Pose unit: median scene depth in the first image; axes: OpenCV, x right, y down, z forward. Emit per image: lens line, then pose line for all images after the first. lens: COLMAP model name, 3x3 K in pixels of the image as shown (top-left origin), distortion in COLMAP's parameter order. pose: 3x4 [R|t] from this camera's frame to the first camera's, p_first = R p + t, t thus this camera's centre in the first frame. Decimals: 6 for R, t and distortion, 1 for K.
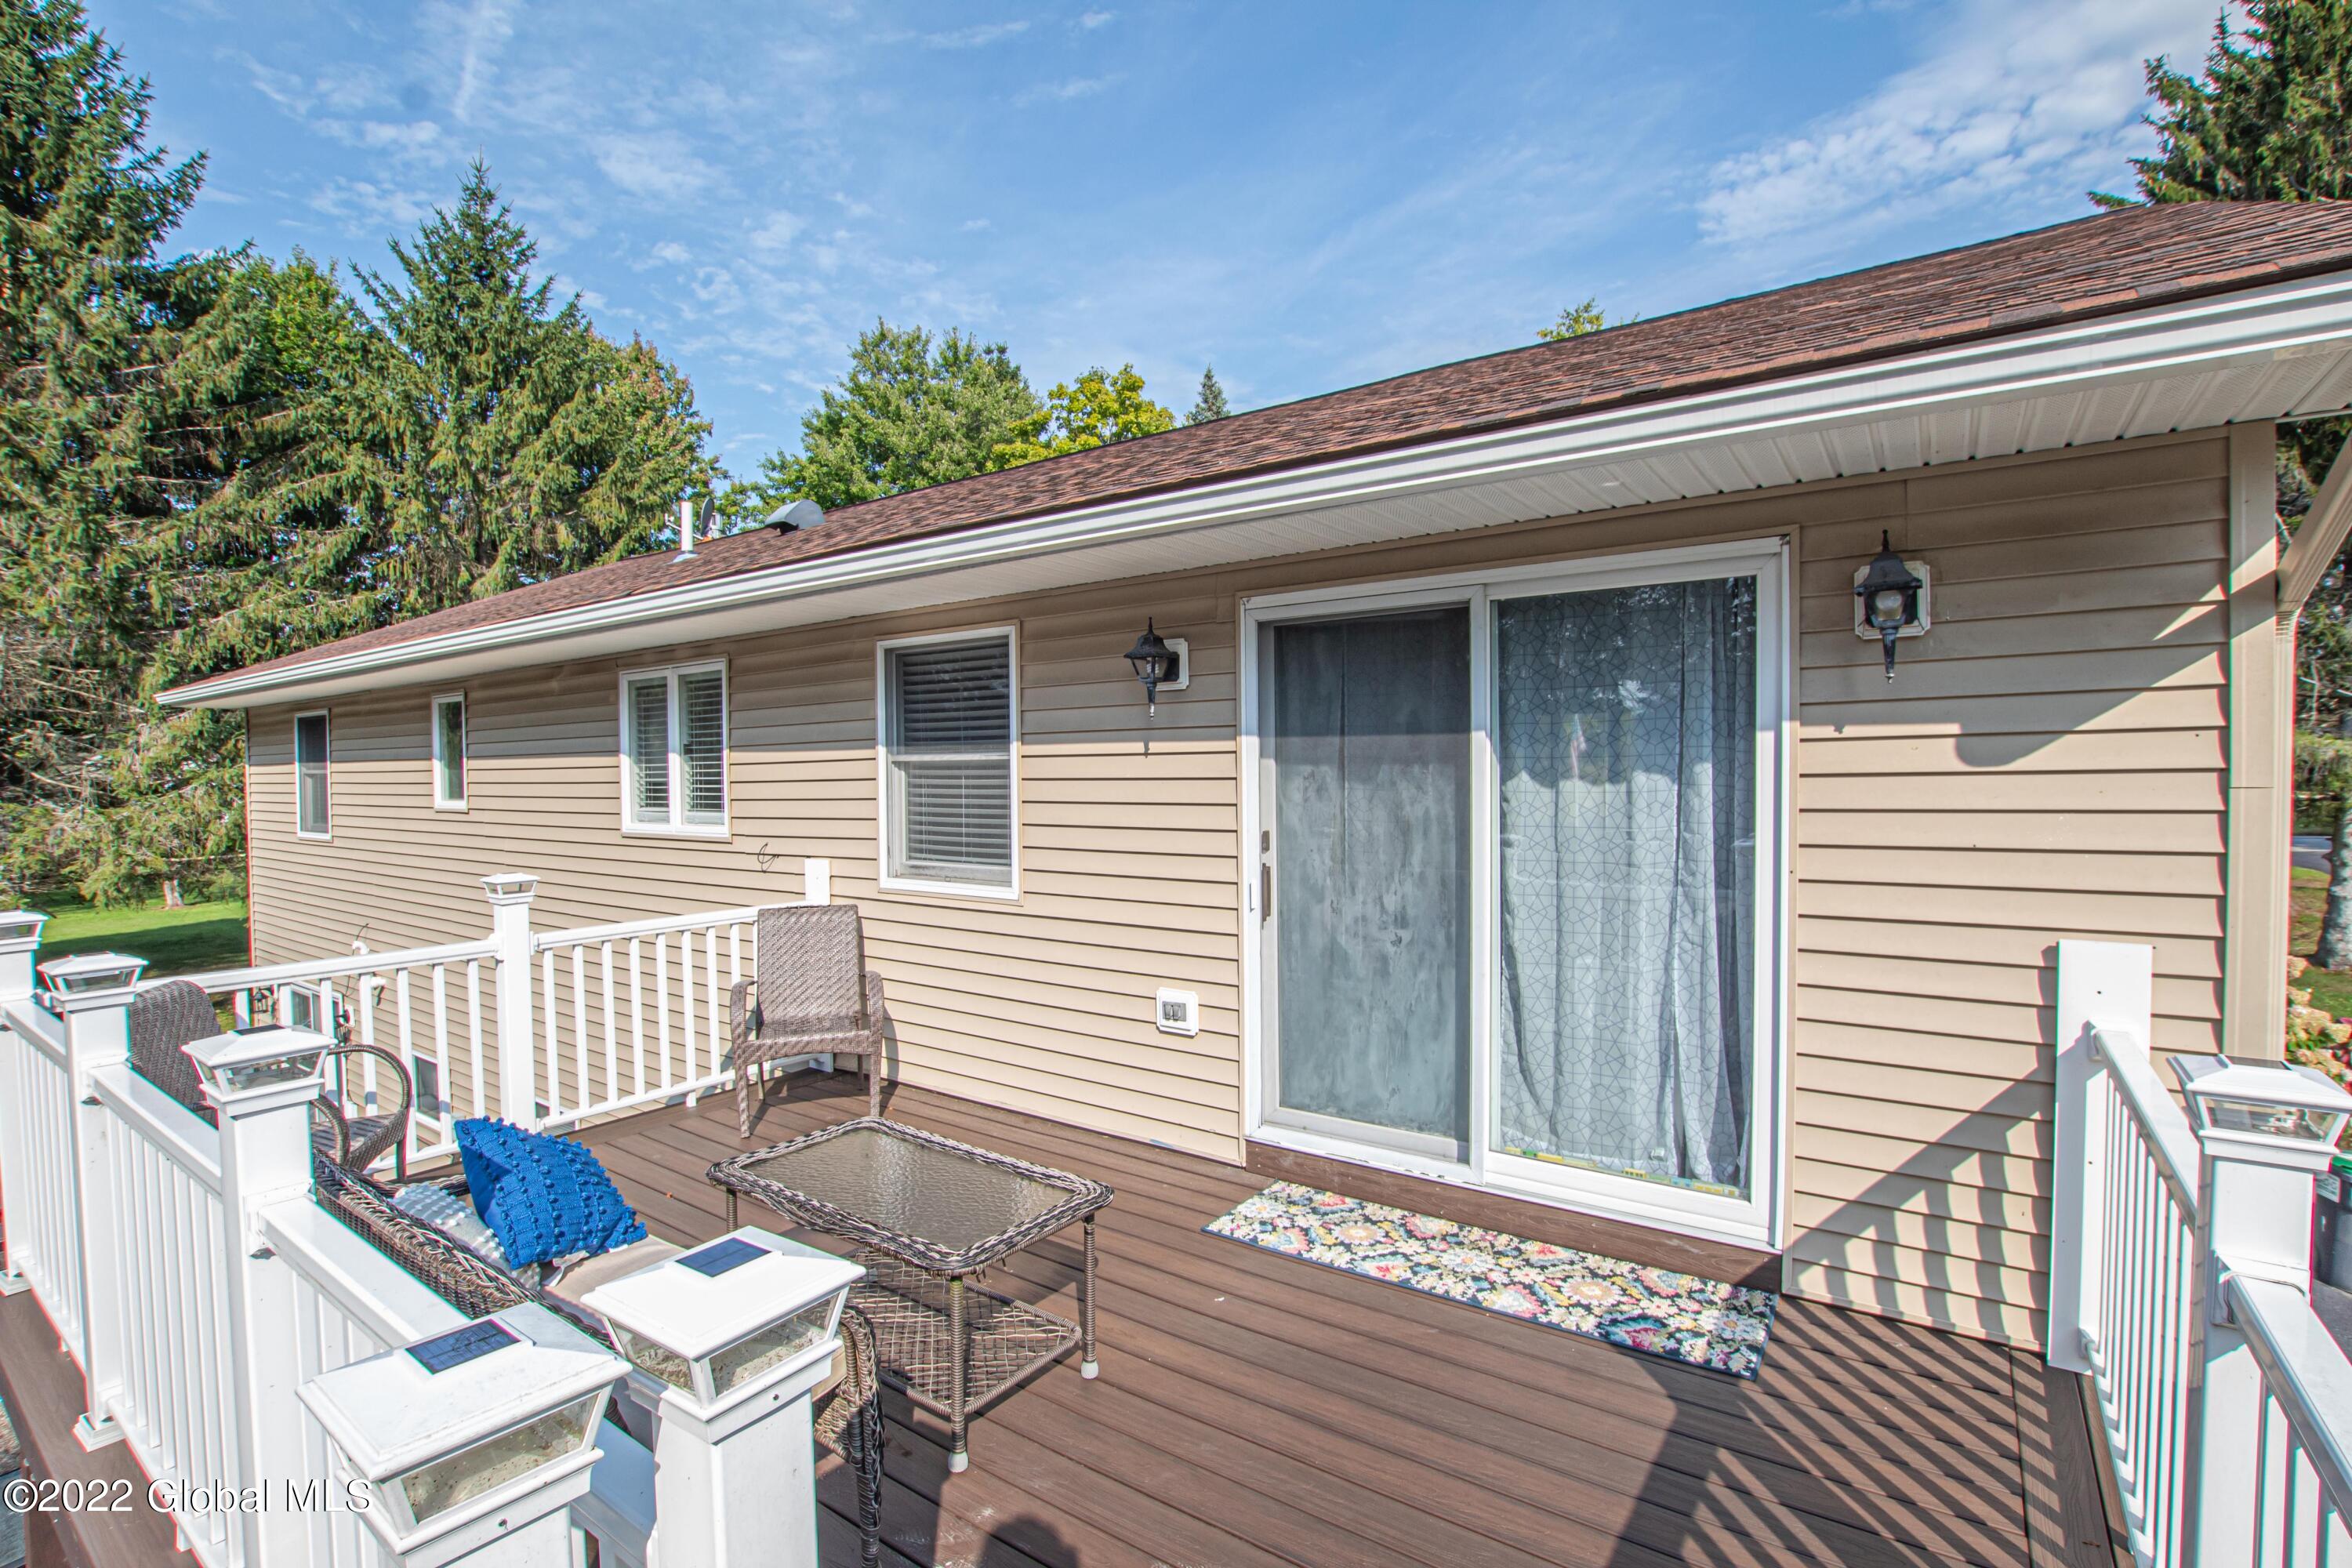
lens RADIAL K [[1088.0, 0, 1179.3], [0, 1088.0, 787.5], [0, 0, 1]] dist [-0.036735, 0.006676]
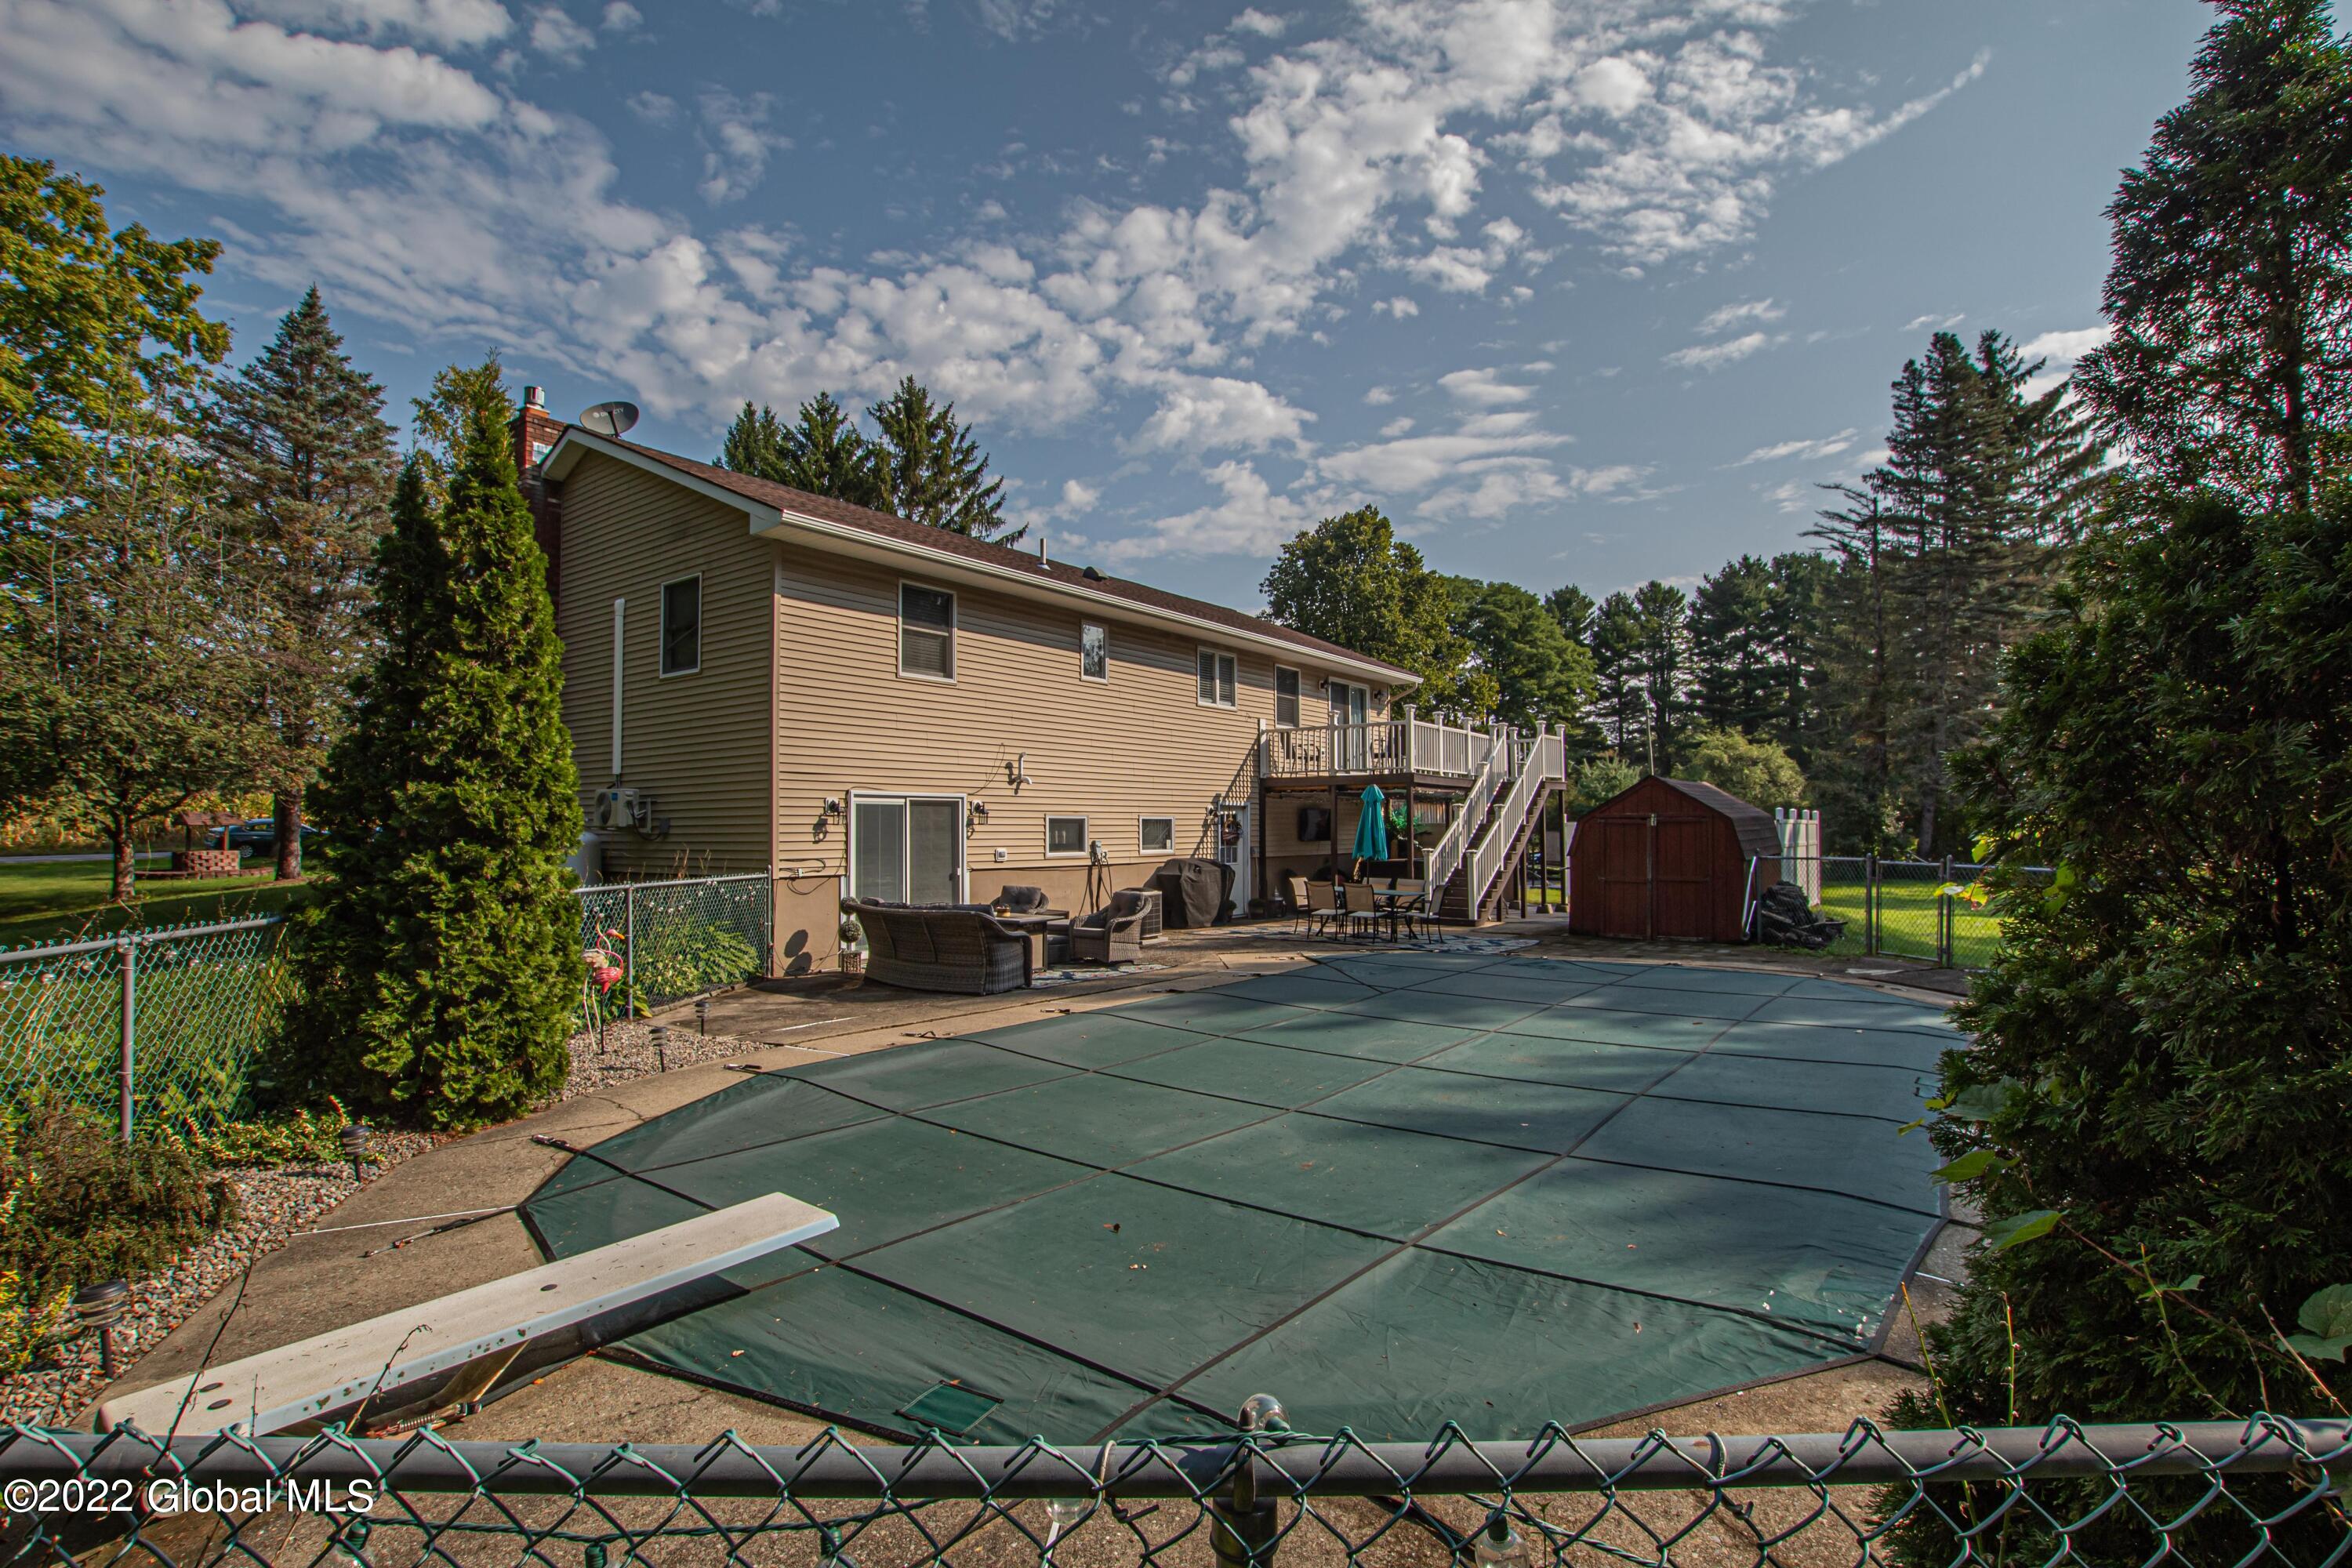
lens RADIAL K [[1088.0, 0, 1176.8], [0, 1088.0, 796.9], [0, 0, 1]] dist [-0.036735, 0.006676]
pose [[0.049796, 0.050372, 0.997488, -1.923599], [0.022892, 0.998407, -0.051562, 0.240359], [-0.998497, 0.025402, 0.048563, 0.619608]]
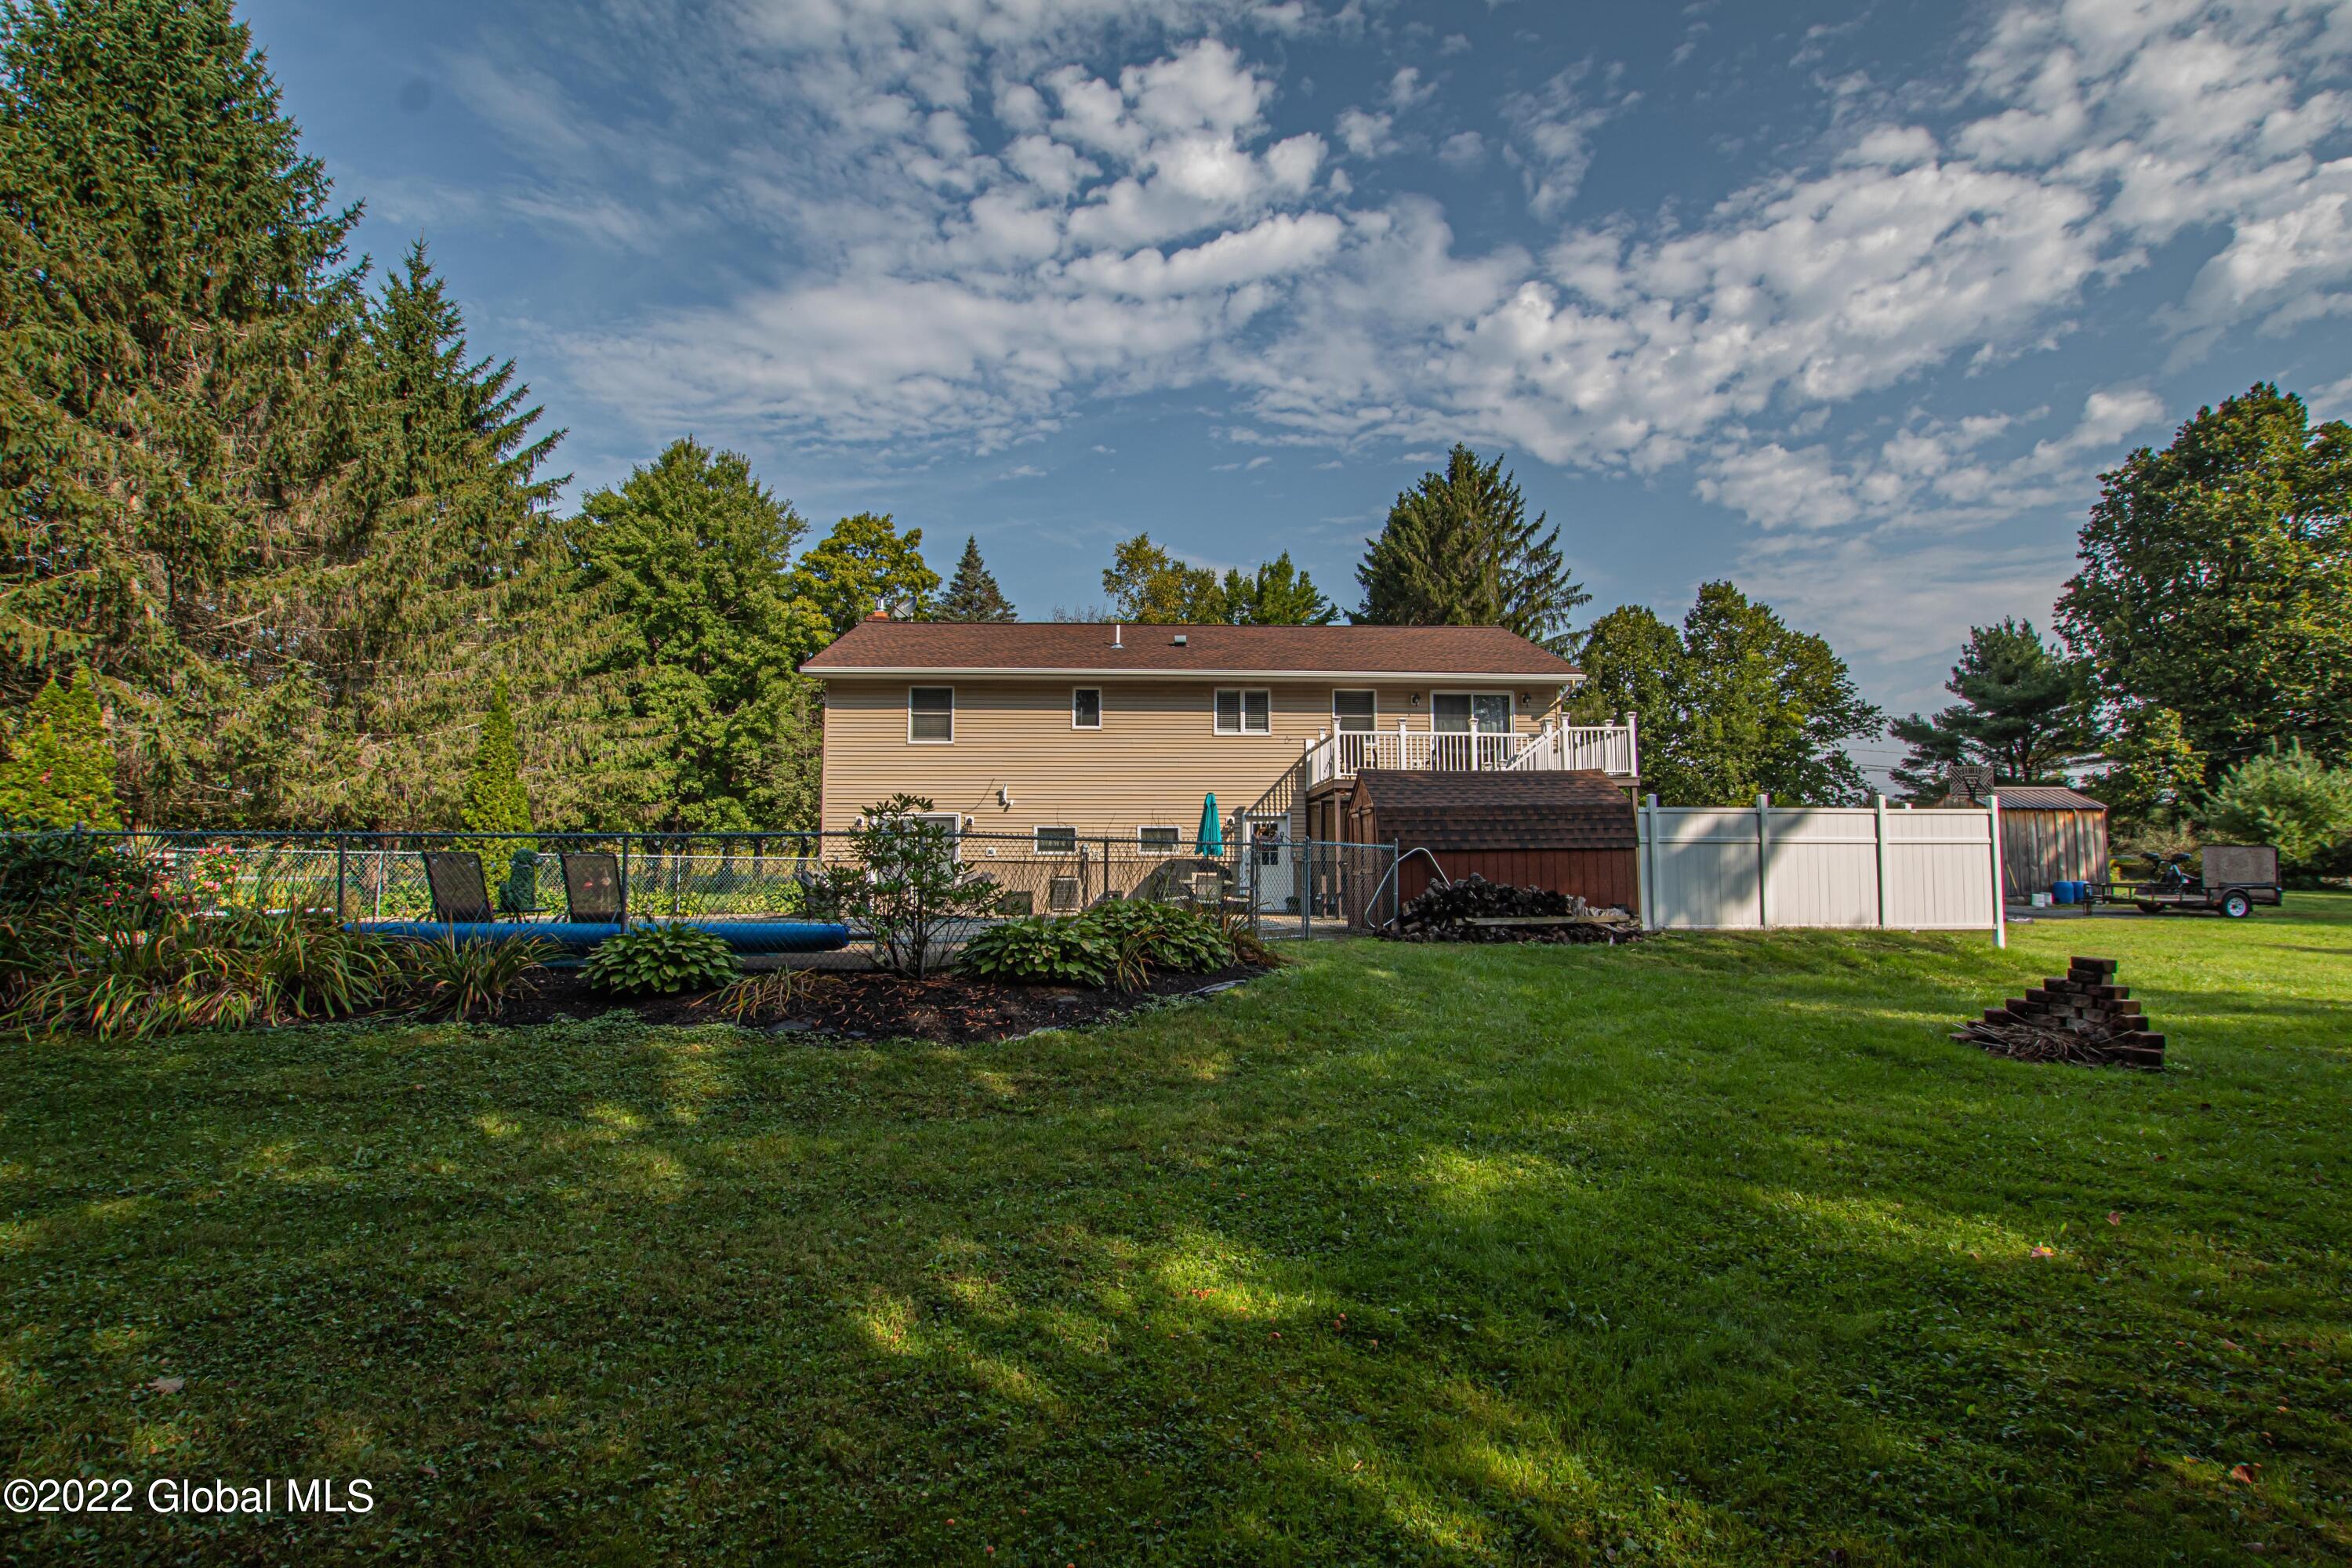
lens RADIAL K [[1088.0, 0, 1174.8], [0, 1088.0, 795.3], [0, 0, 1]] dist [-0.036735, 0.006676]
pose [[0.806685, 0.063854, 0.587522, -1.516833], [-0.005917, 0.994969, -0.100012, 0.334496], [-0.590952, 0.077202, 0.803004, -0.963083]]
